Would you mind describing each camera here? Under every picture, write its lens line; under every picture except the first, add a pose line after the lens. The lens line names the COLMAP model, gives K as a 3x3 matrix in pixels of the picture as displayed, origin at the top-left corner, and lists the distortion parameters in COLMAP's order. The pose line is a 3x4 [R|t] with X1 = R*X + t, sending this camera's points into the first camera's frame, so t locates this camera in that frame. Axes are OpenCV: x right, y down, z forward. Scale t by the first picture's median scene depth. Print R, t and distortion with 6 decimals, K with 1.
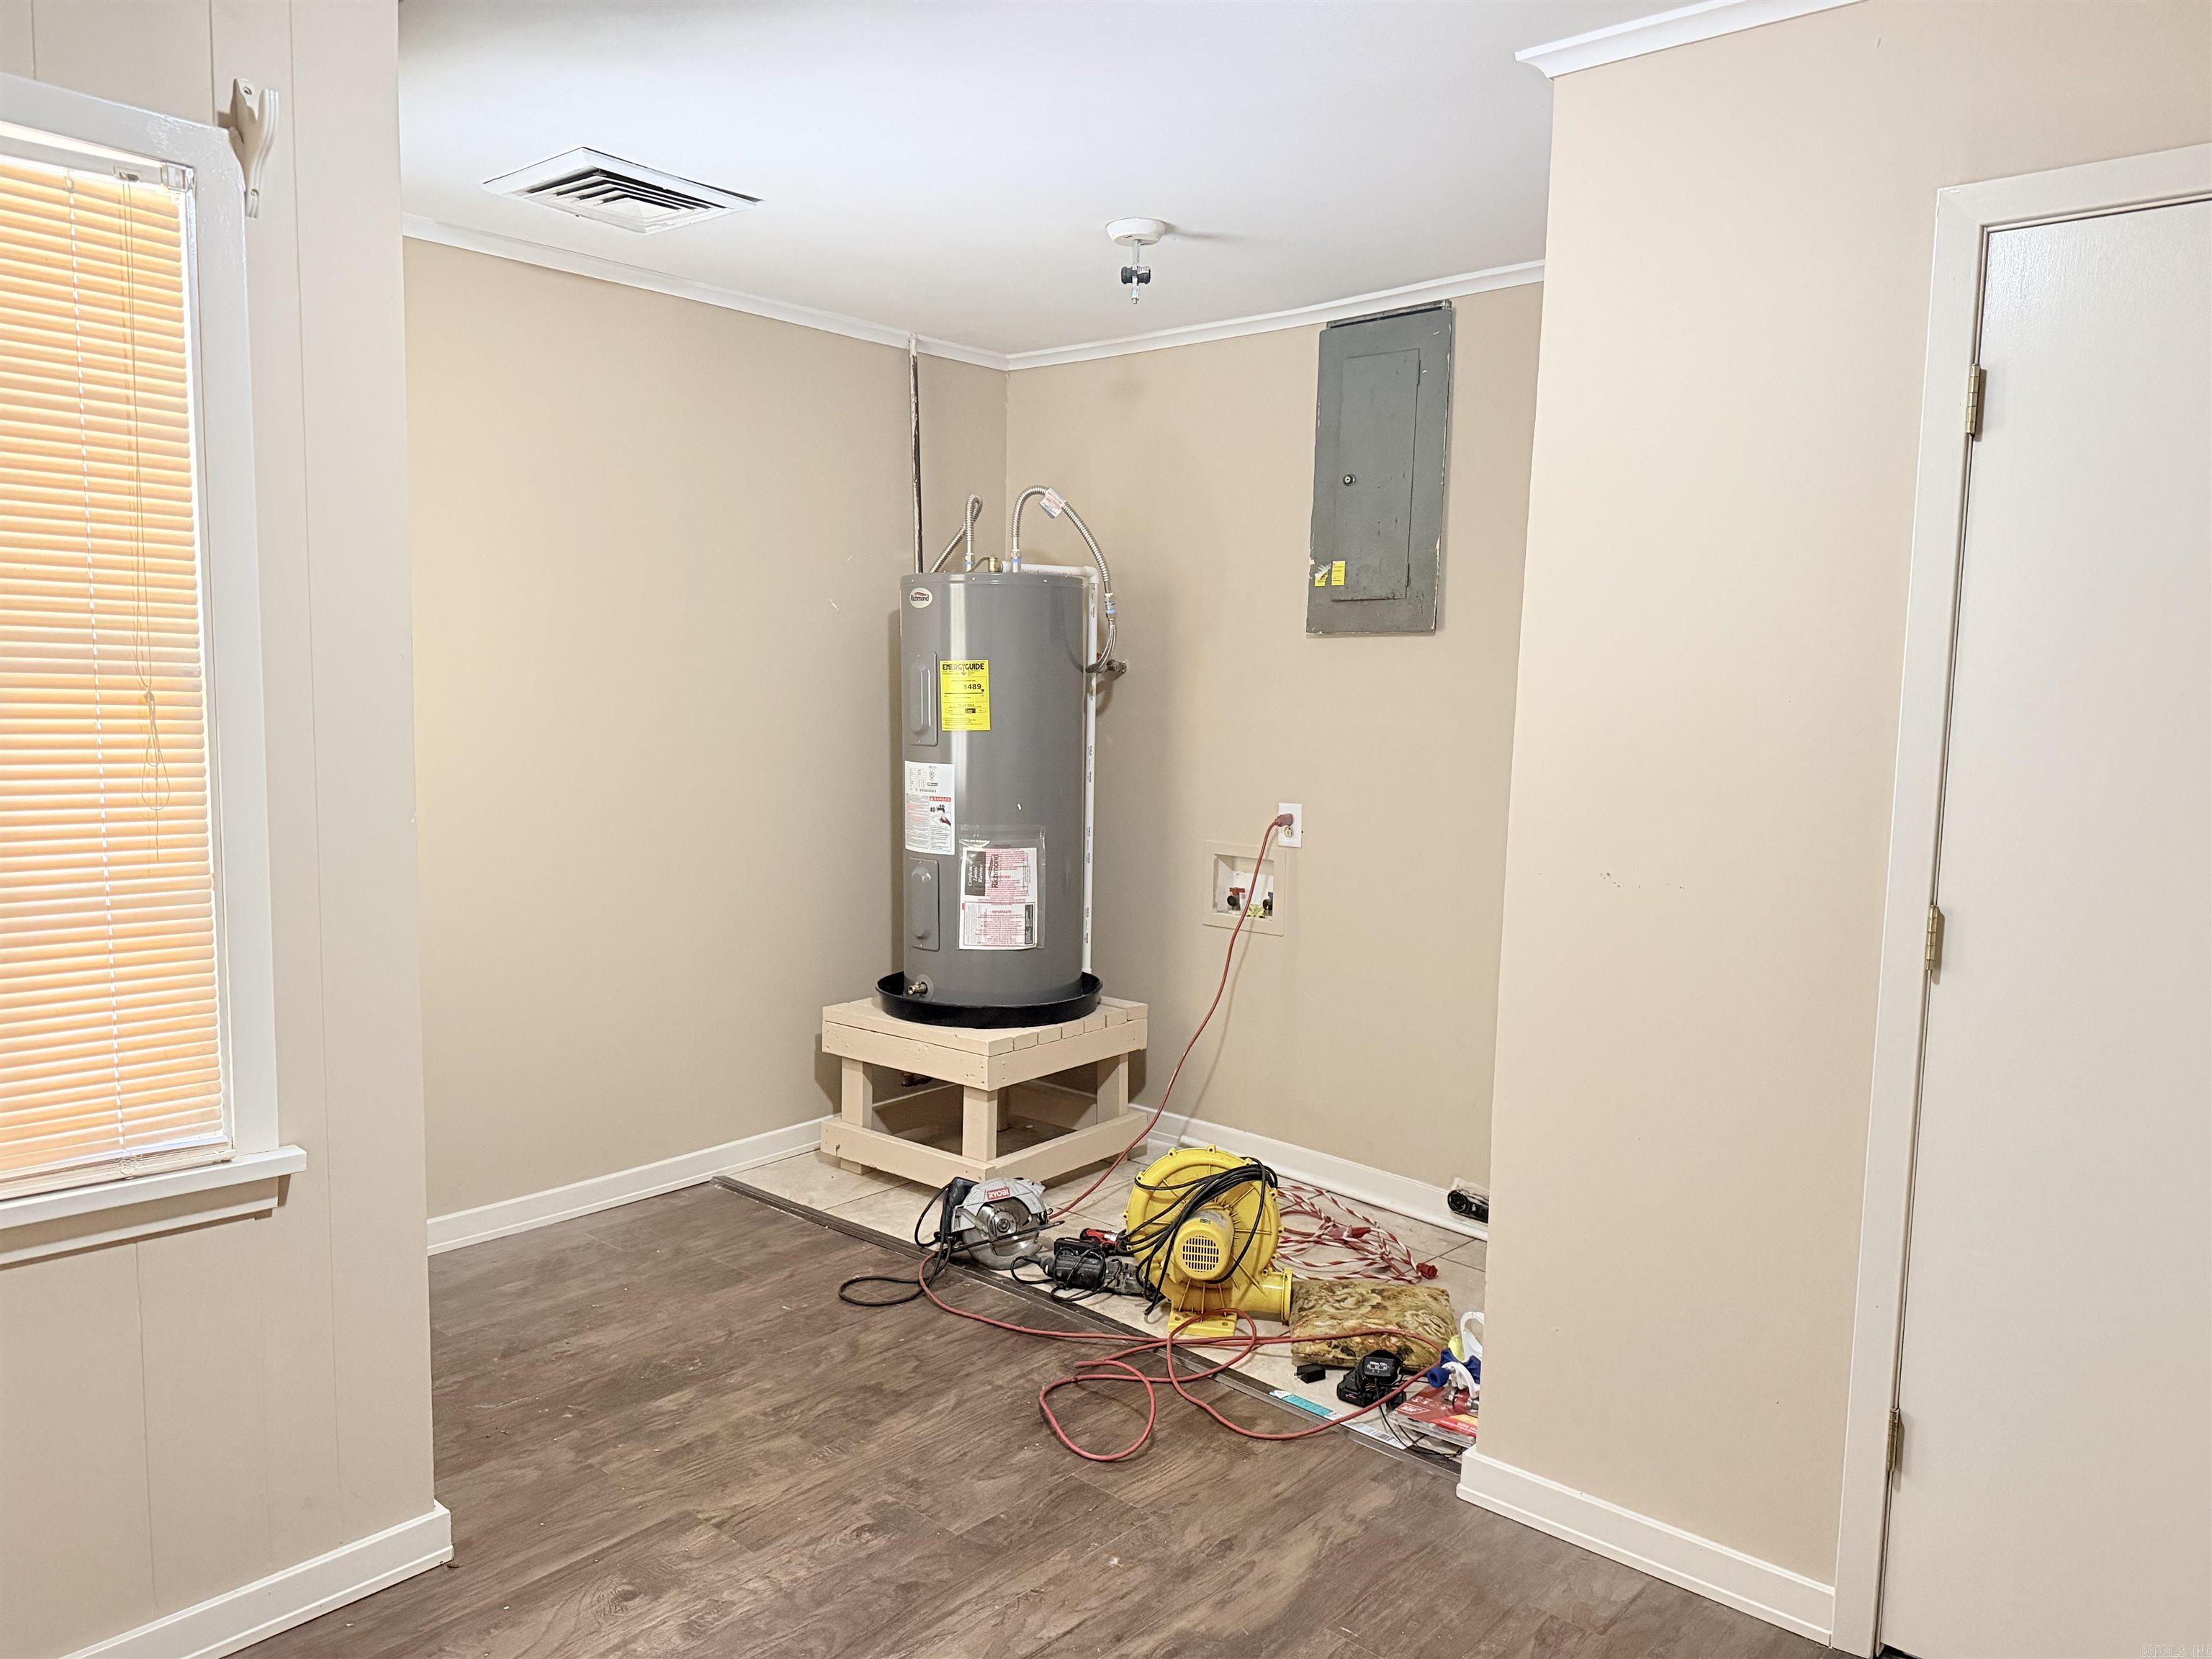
lens RADIAL K [[1548.7, 0, 1105.2], [0, 1548.7, 836.5], [0, 0, 1]] dist [0.050572, -0.065494]
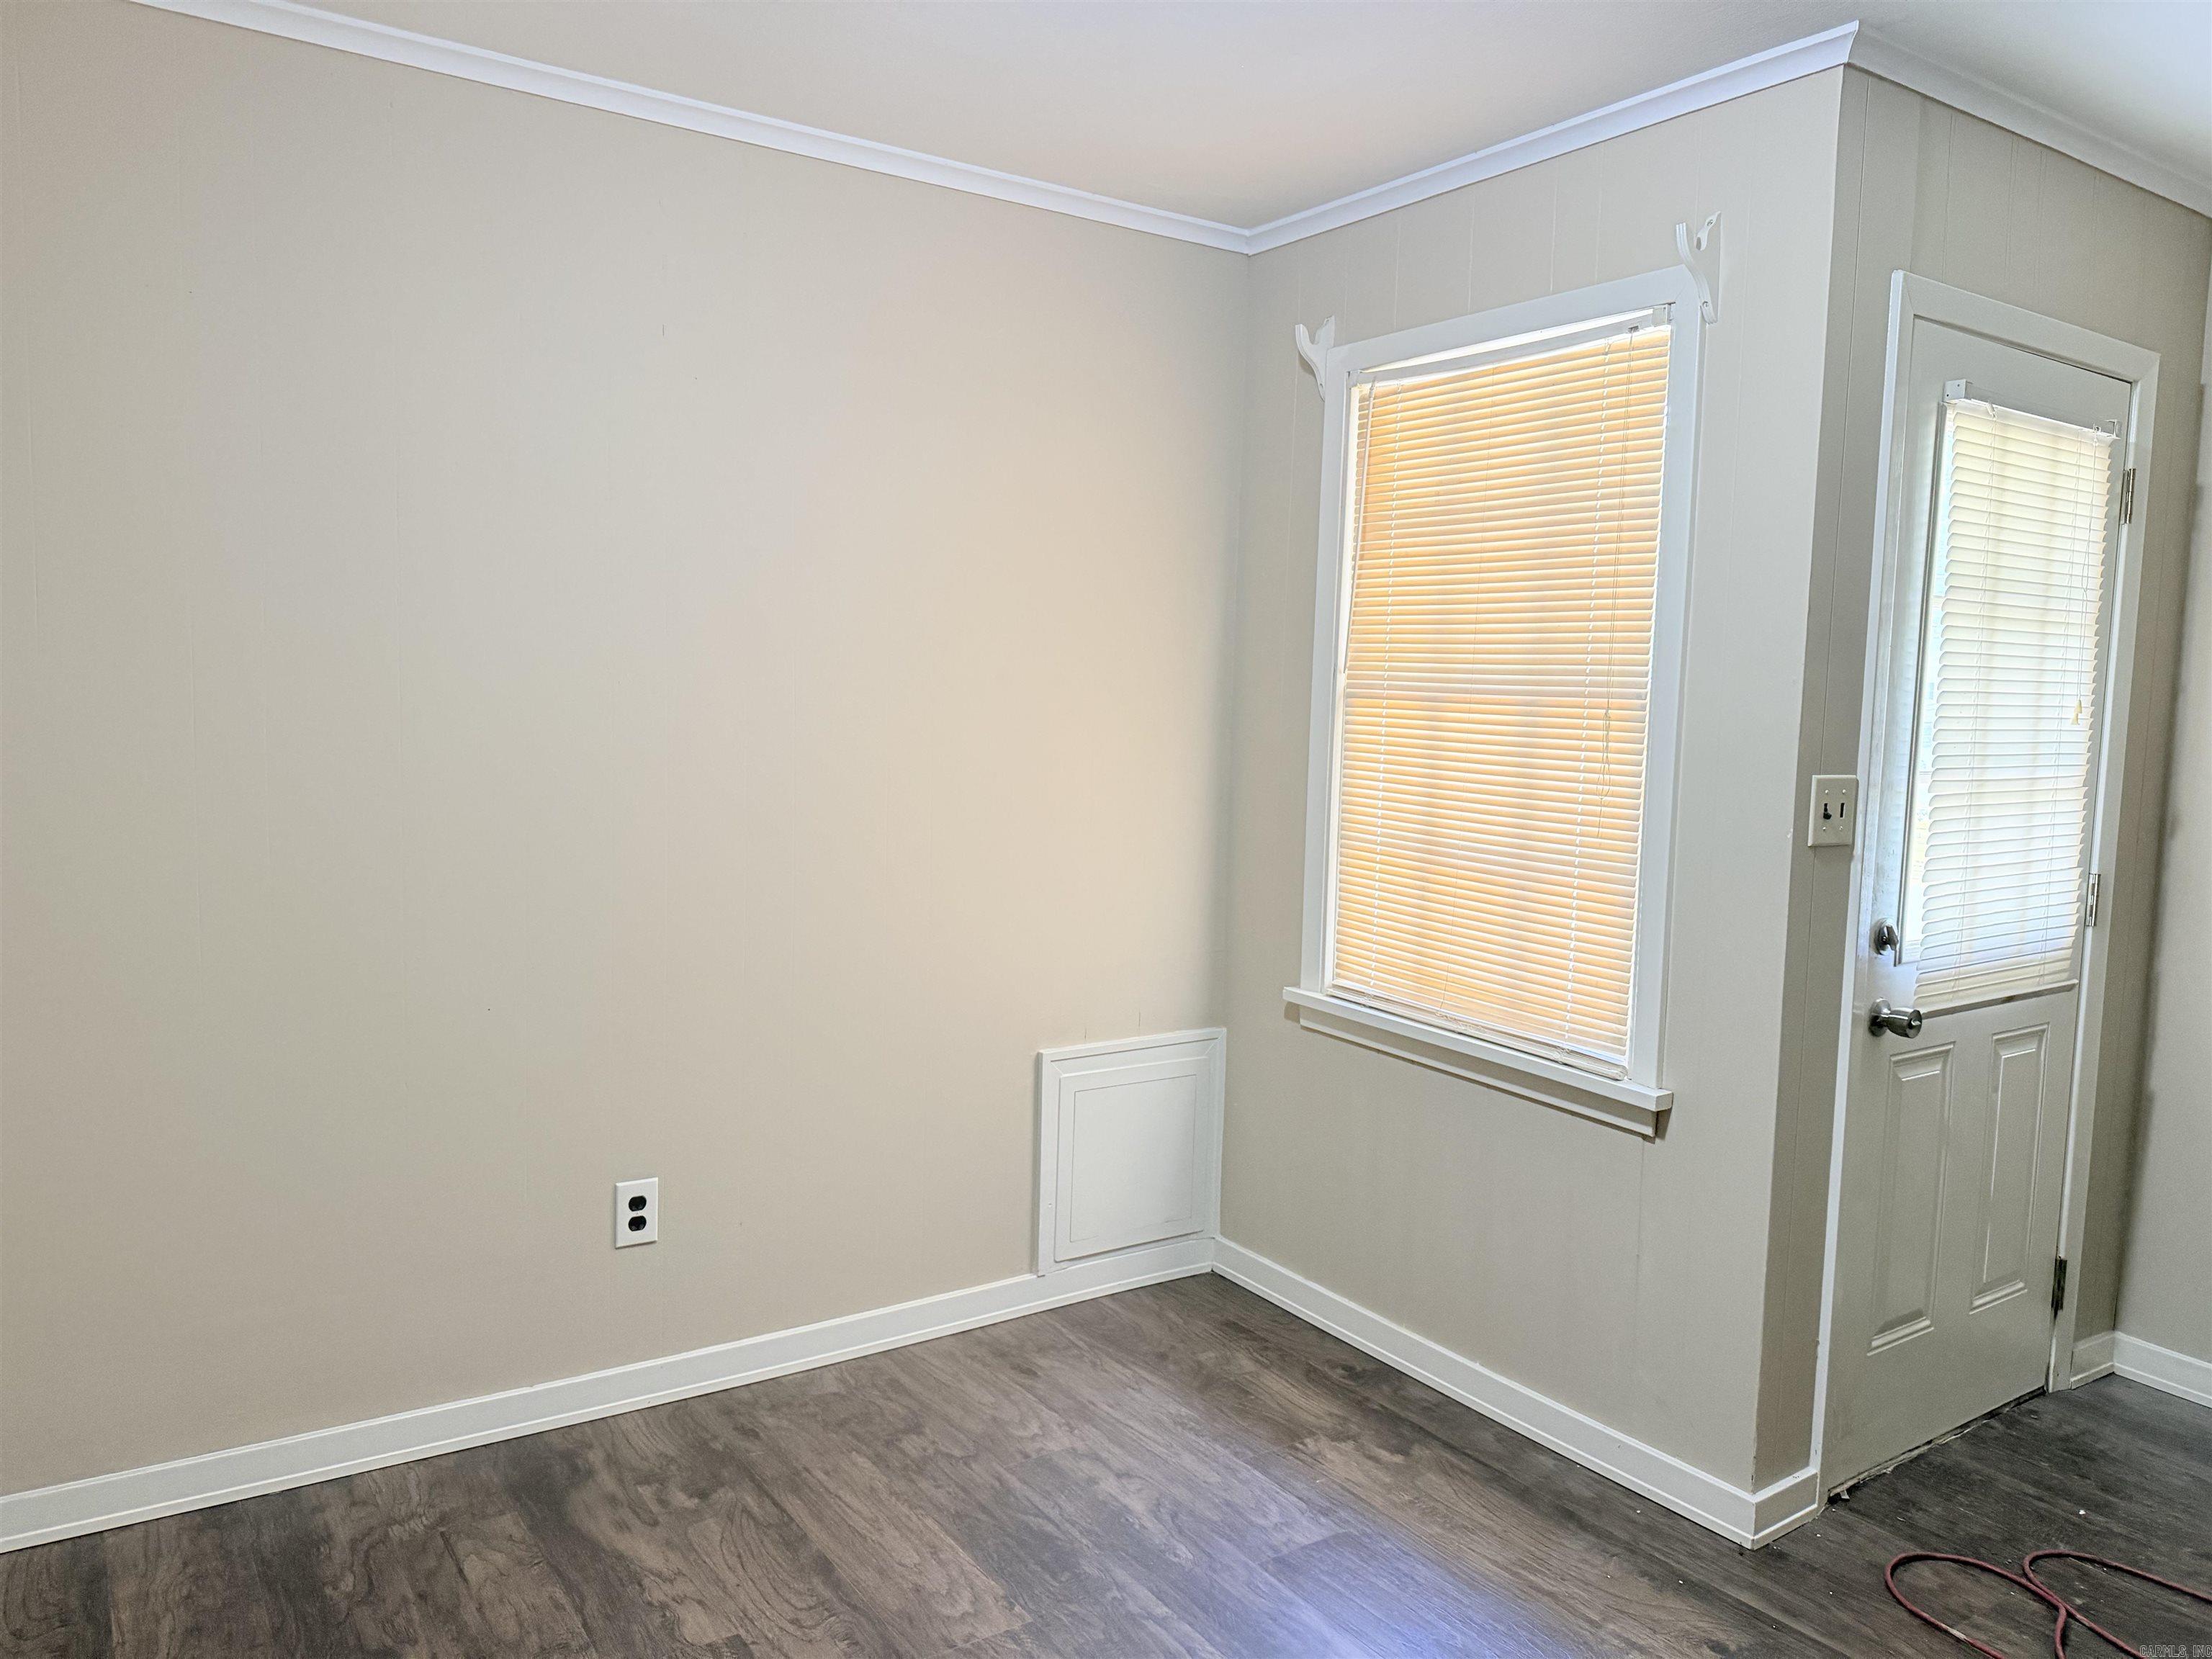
lens RADIAL K [[1548.7, 0, 1103.8], [0, 1548.7, 825.3], [0, 0, 1]] dist [0.050572, -0.065494]
pose [[-0.242511, 0.058470, -0.968385, 0.790397], [-0.125820, 0.987856, 0.091154, -0.062563], [0.961955, 0.143948, -0.232209, 0.905150]]
